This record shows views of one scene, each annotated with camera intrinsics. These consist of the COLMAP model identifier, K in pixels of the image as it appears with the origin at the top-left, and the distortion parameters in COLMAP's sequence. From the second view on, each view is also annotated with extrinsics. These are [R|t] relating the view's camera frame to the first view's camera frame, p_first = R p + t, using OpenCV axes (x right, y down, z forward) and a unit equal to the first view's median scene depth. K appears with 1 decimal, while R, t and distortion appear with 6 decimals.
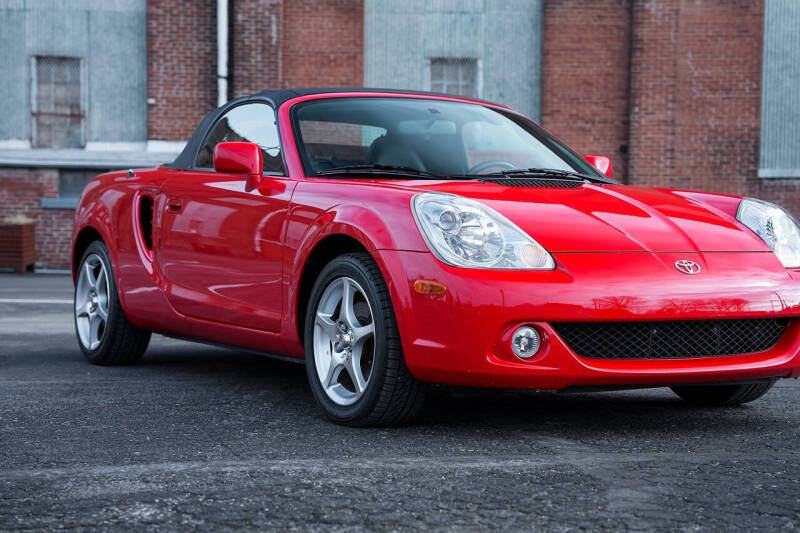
lens RADIAL K [[1491.1, 0, 400.0], [0, 1491.1, 266.5], [0, 0, 1]] dist [0.261133, 0.430536]
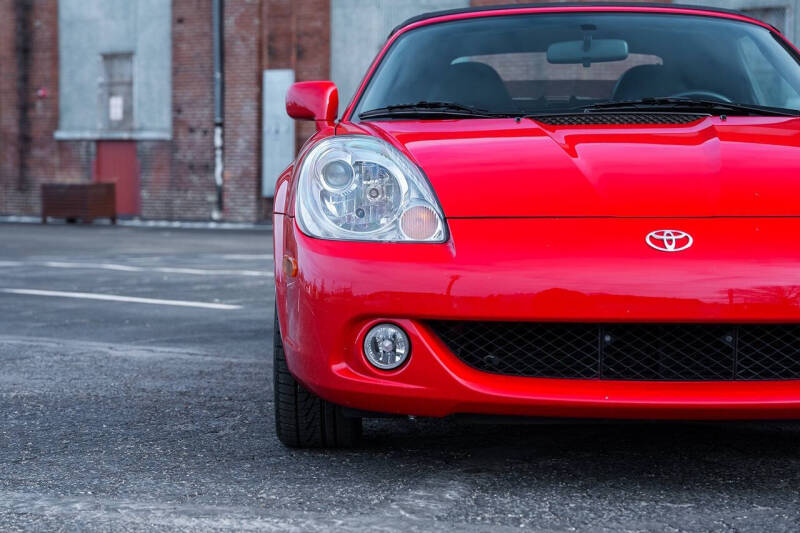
lens RADIAL K [[1491.1, 0, 400.0], [0, 1491.1, 266.5], [0, 0, 1]] dist [0.261133, 0.430536]
pose [[0.857077, 0.017127, -0.514904, 0.073876], [-0.004628, 0.999663, 0.025548, -0.000765], [0.515168, -0.019514, 0.856867, 0.067760]]
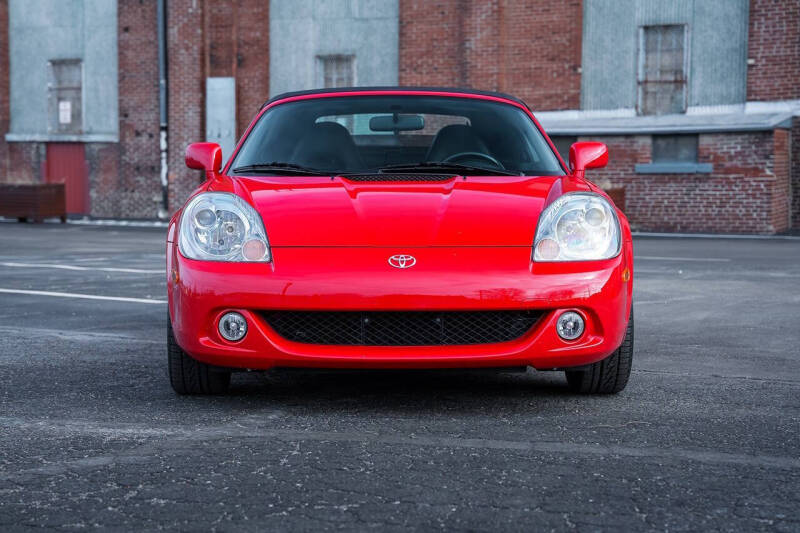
lens RADIAL K [[1491.1, 0, 400.0], [0, 1491.1, 266.5], [0, 0, 1]] dist [0.261133, 0.430536]
pose [[0.872632, 0.016532, -0.488099, 0.123350], [-0.002157, 0.999548, 0.029998, -0.004817], [0.488374, -0.025124, 0.872273, 0.012737]]
